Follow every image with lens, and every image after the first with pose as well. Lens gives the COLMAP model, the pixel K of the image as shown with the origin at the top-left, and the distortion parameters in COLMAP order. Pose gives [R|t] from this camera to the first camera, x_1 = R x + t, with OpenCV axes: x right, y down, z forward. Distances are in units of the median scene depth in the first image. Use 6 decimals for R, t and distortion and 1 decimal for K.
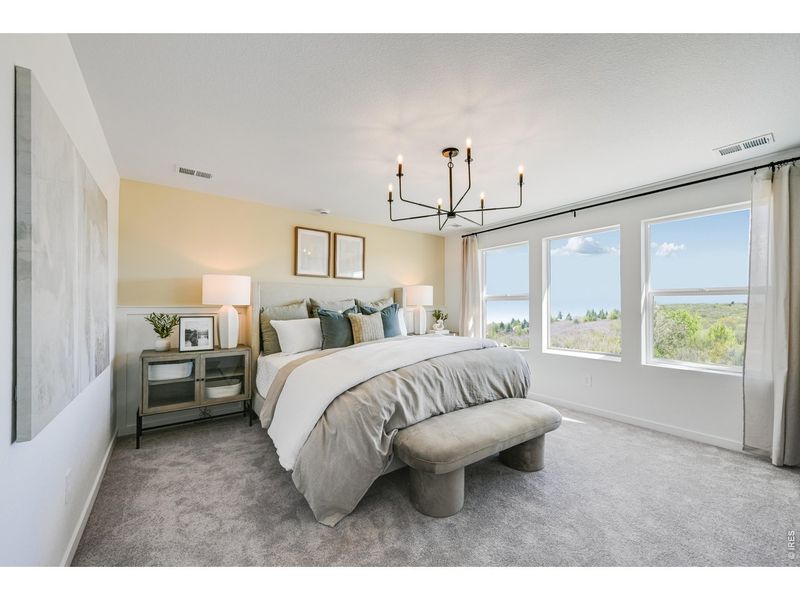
lens RADIAL K [[320.2, 0, 401.2], [0, 320.2, 300.5], [0, 0, 1]] dist [0.000596, 0.000016]
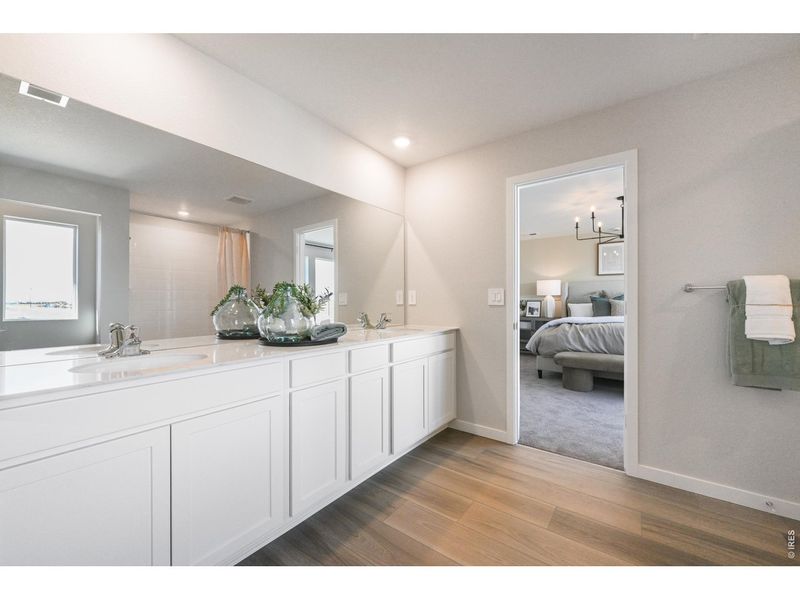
lens RADIAL K [[320.2, 0, 397.8], [0, 320.2, 300.7], [0, 0, 1]] dist [0.000596, 0.000016]
pose [[0.258943, -0.012004, -0.965818, 1.169457], [0.018298, 0.999804, -0.007520, 0.046772], [0.965719, -0.015725, 0.259112, -0.412051]]
